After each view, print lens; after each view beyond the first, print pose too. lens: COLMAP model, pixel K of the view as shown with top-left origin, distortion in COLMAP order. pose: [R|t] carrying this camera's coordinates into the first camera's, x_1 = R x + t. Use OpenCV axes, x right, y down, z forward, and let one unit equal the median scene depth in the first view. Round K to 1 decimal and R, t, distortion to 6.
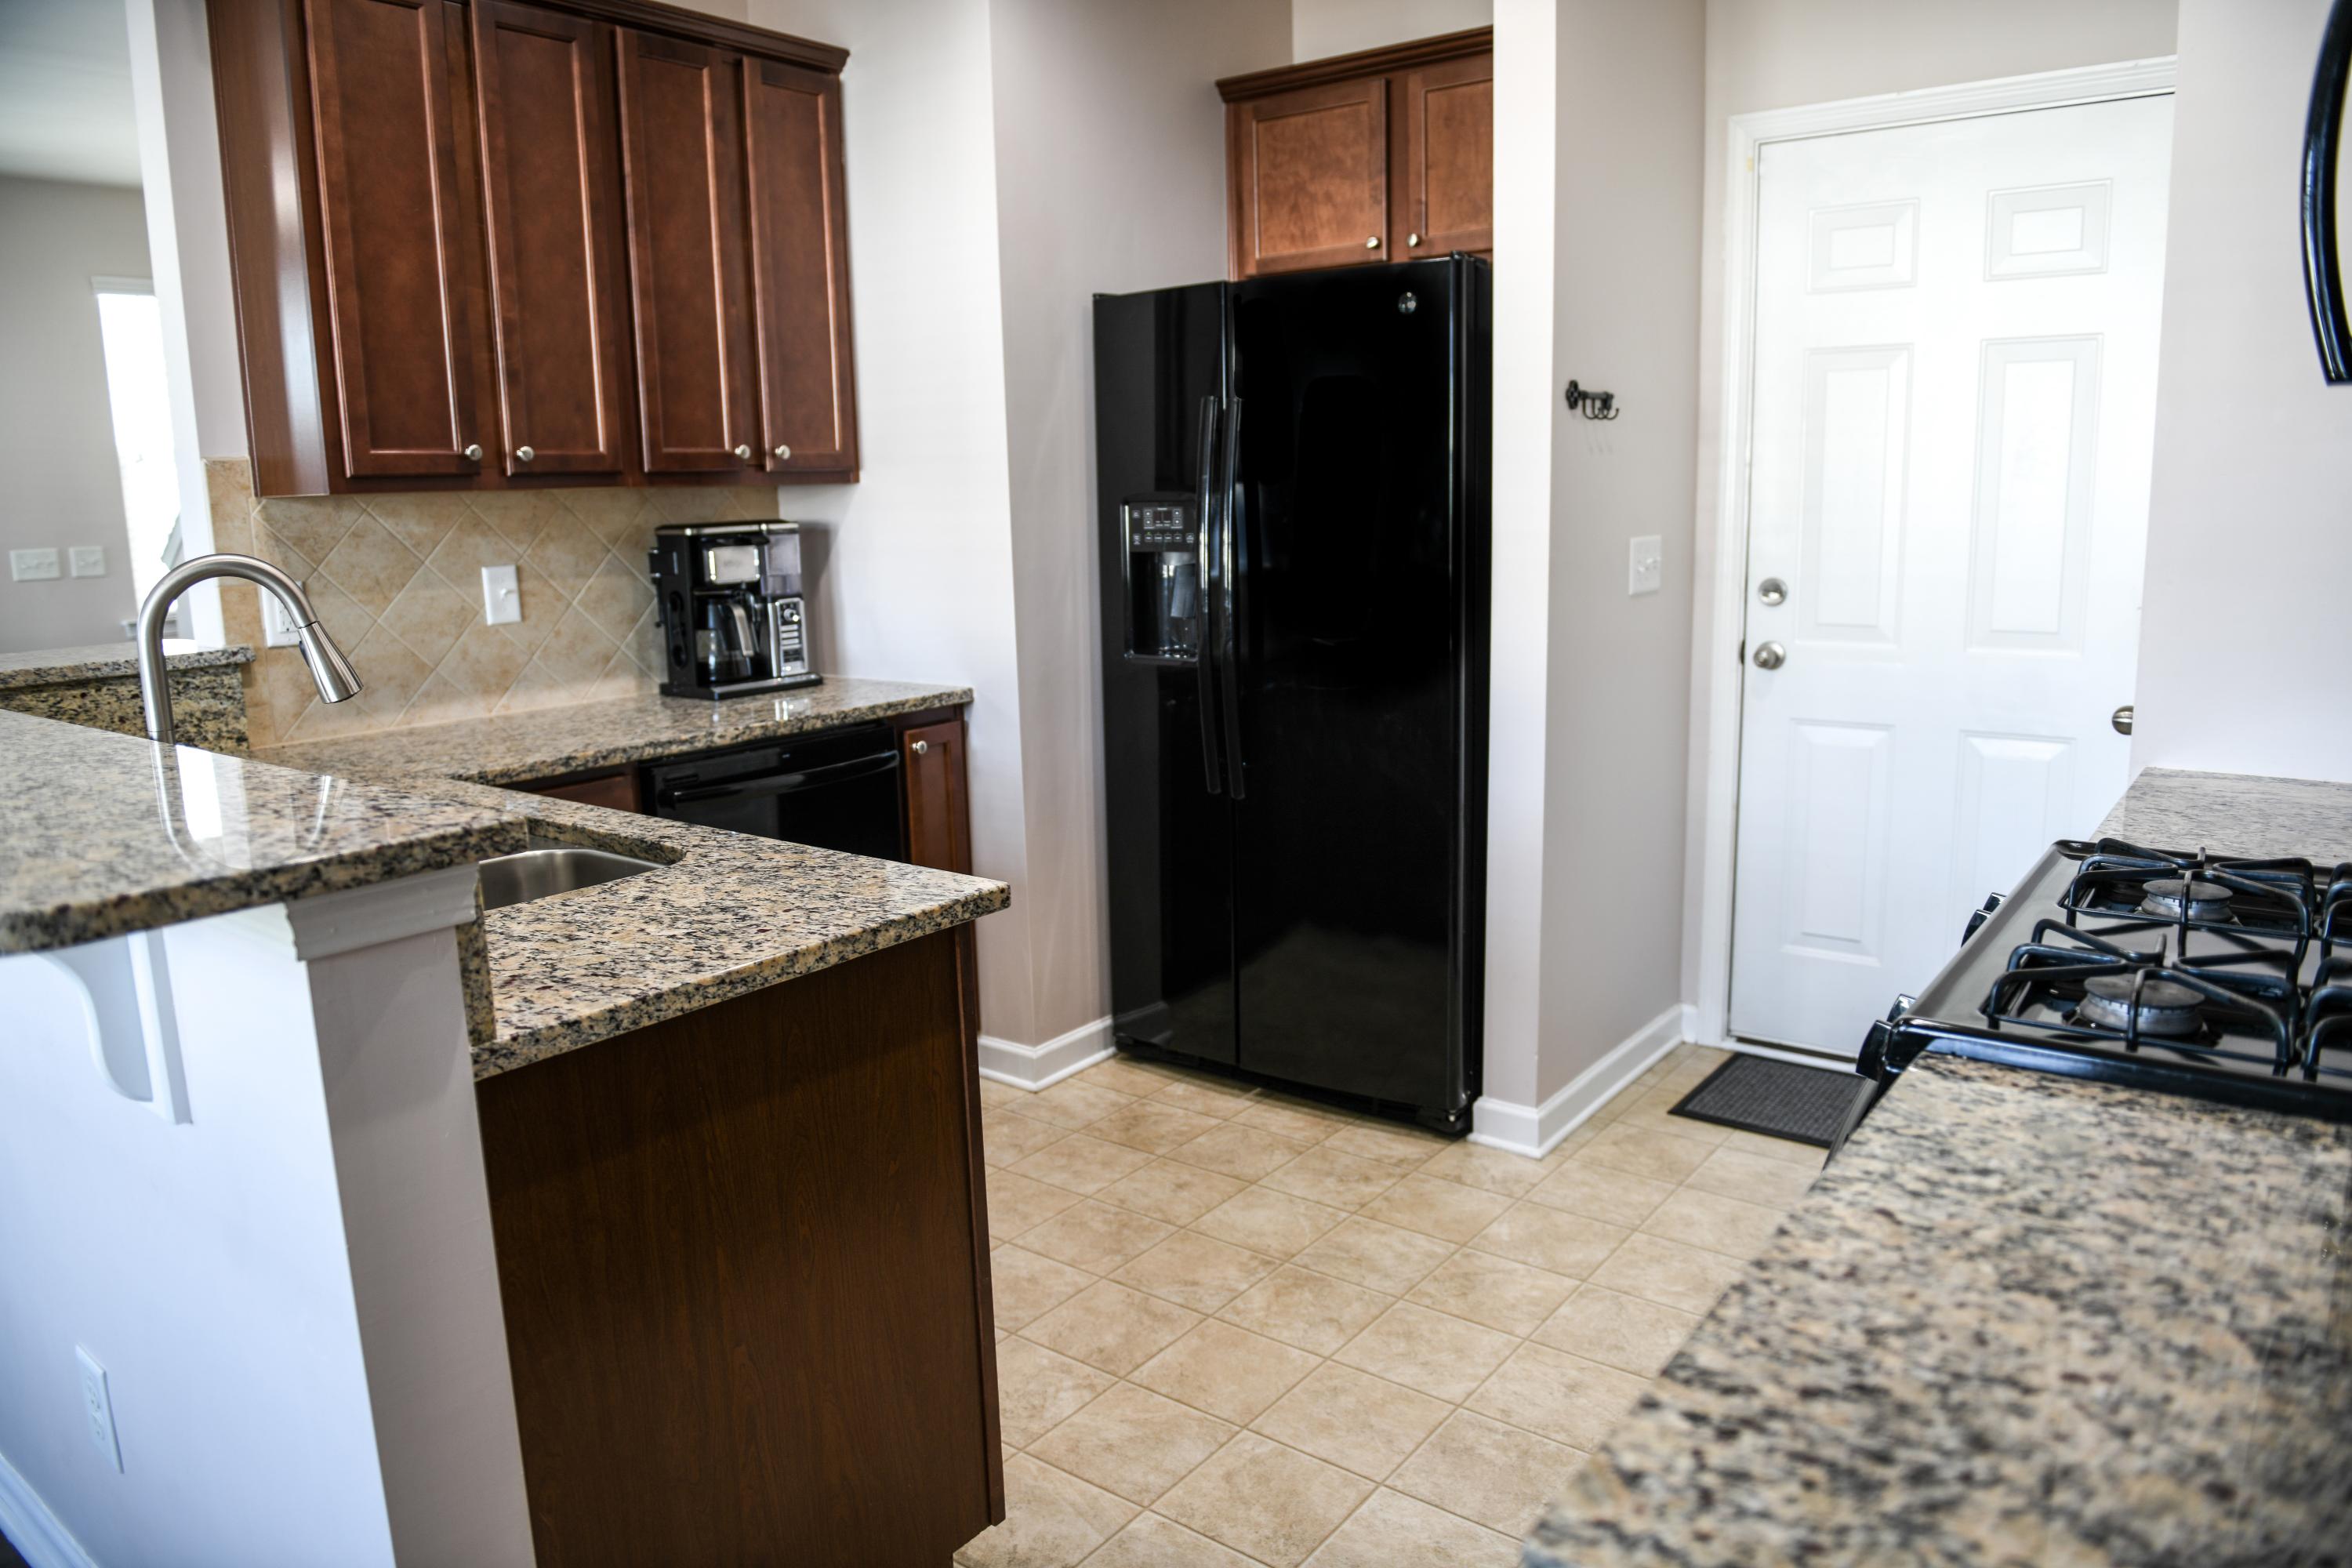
lens RADIAL K [[1604.9, 0, 1131.9], [0, 1604.9, 774.5], [0, 0, 1]] dist [-0.045879, -0.006366]
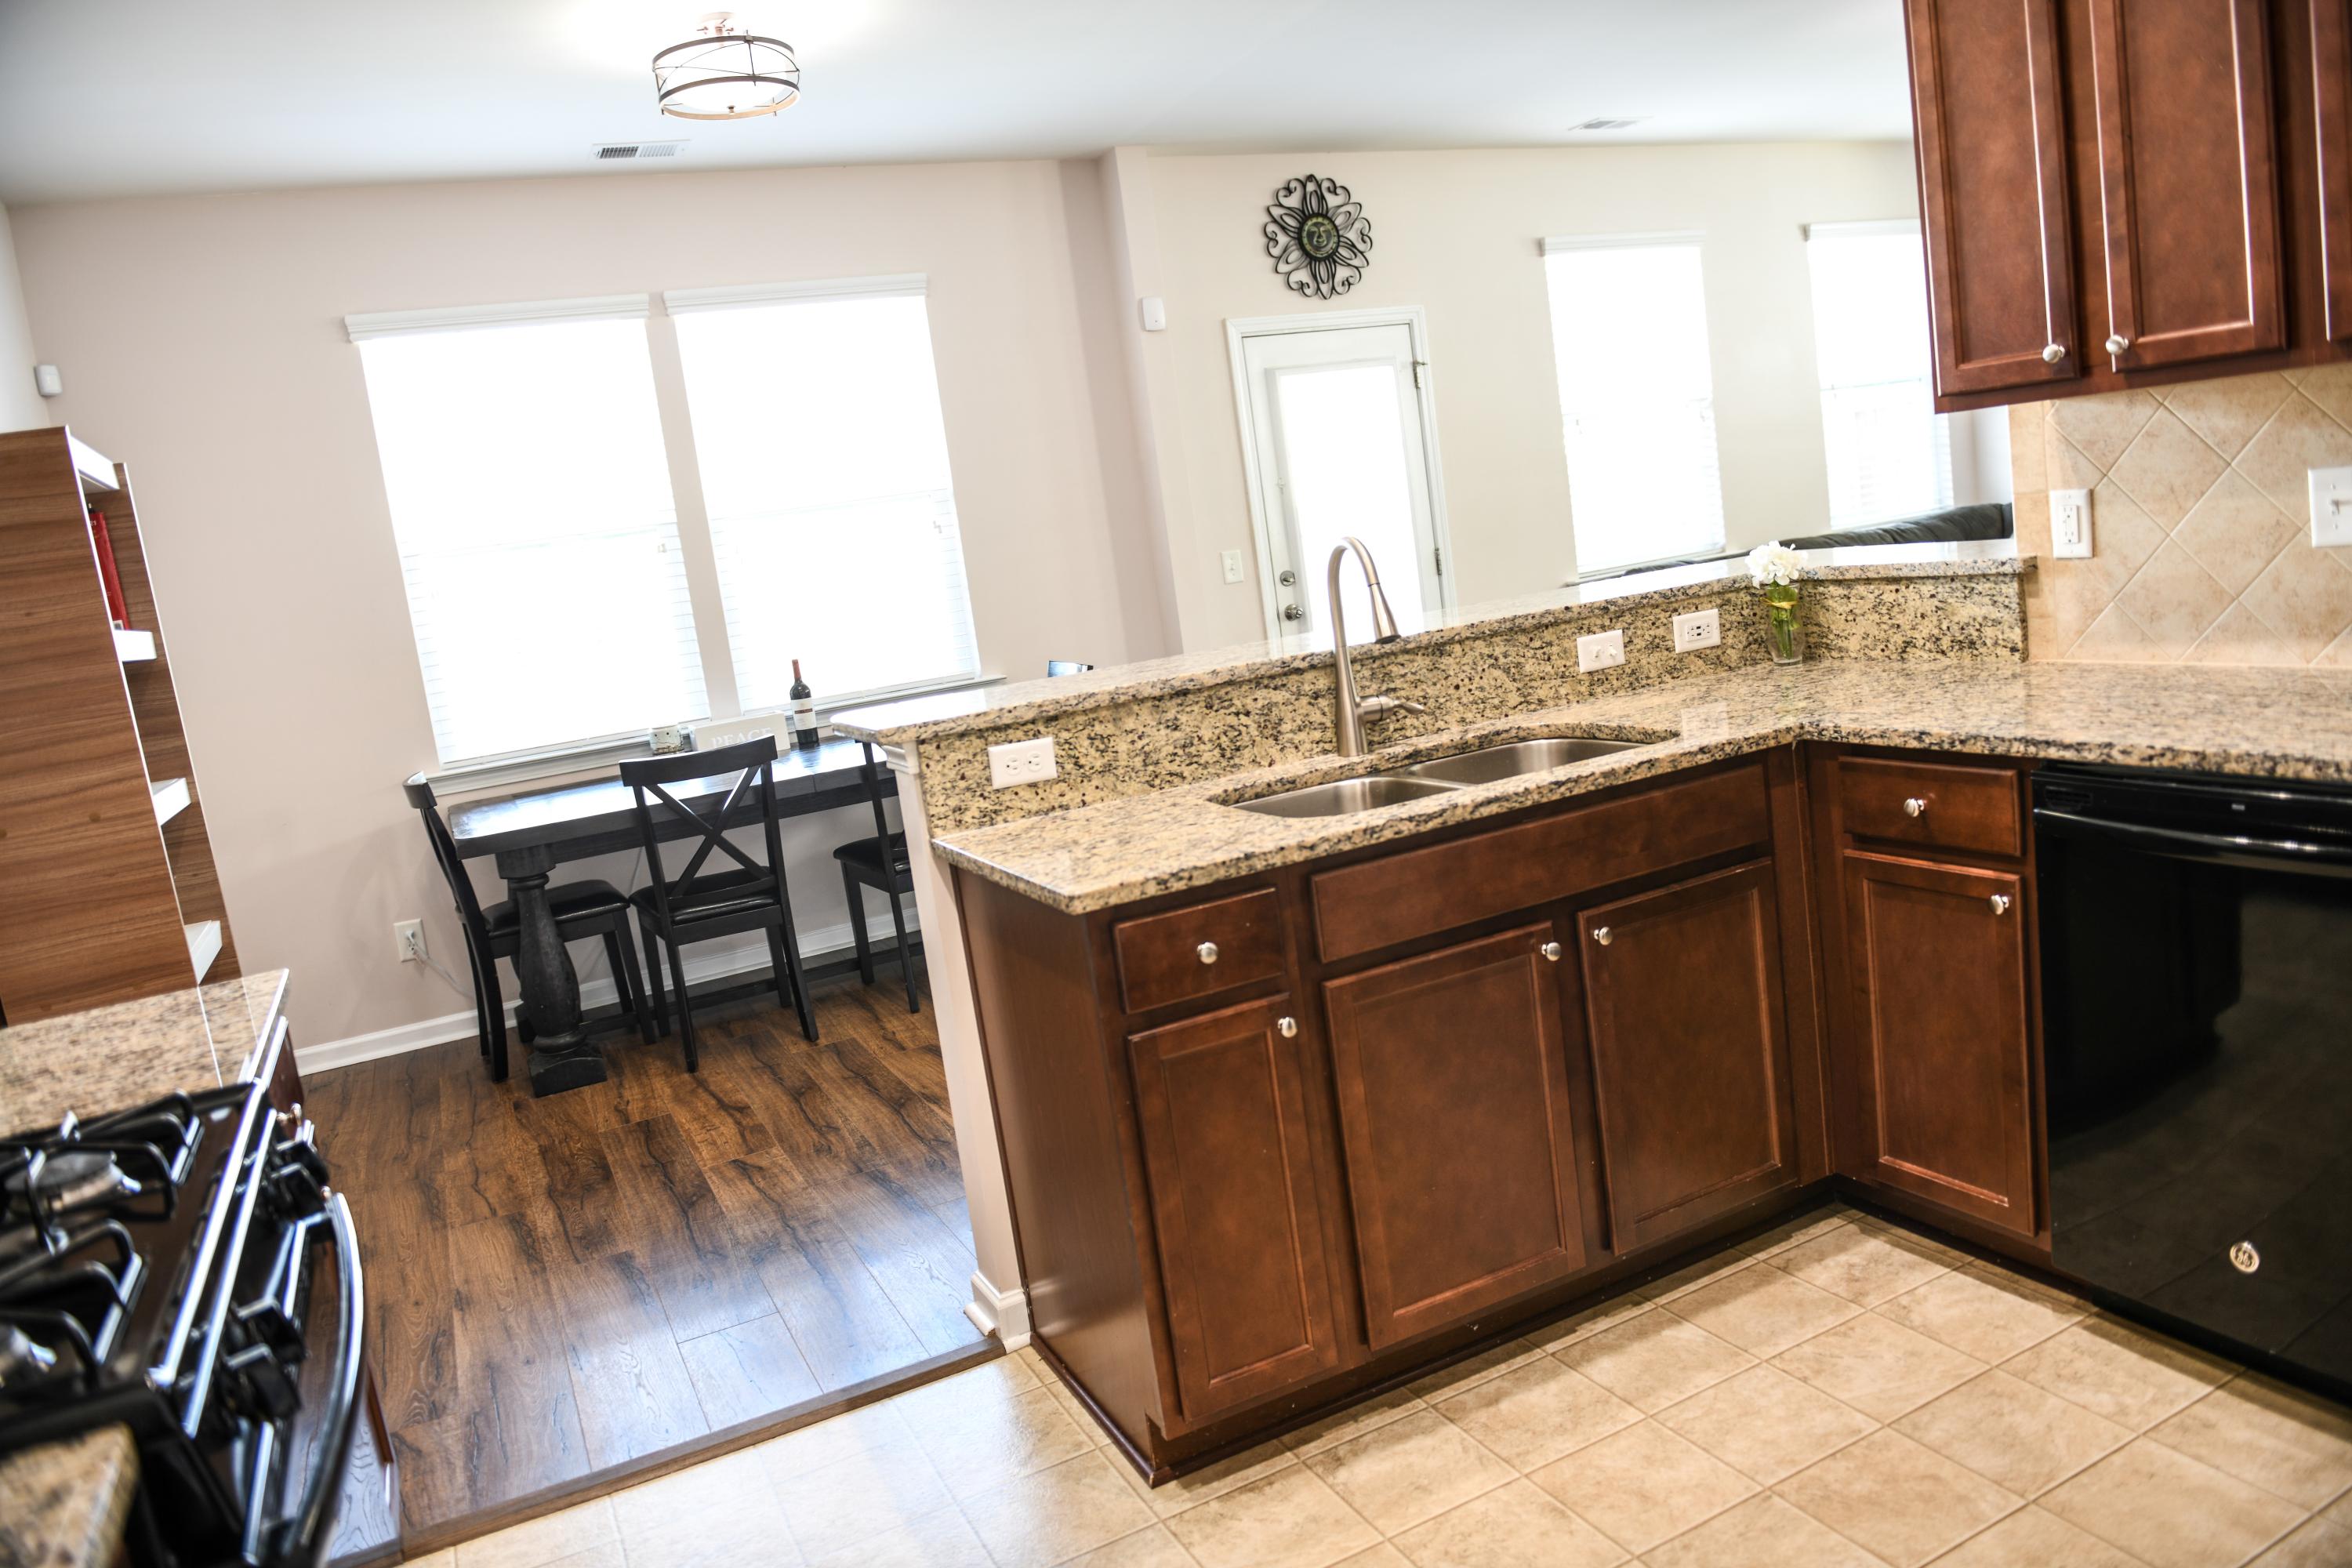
lens RADIAL K [[1604.9, 0, 1182.0], [0, 1604.9, 758.5], [0, 0, 1]] dist [-0.045879, -0.006366]
pose [[-0.417128, 0.213455, -0.883426, 0.509082], [-0.016412, 0.970101, 0.242147, -0.175512], [0.908700, 0.115505, -0.401153, 0.871974]]
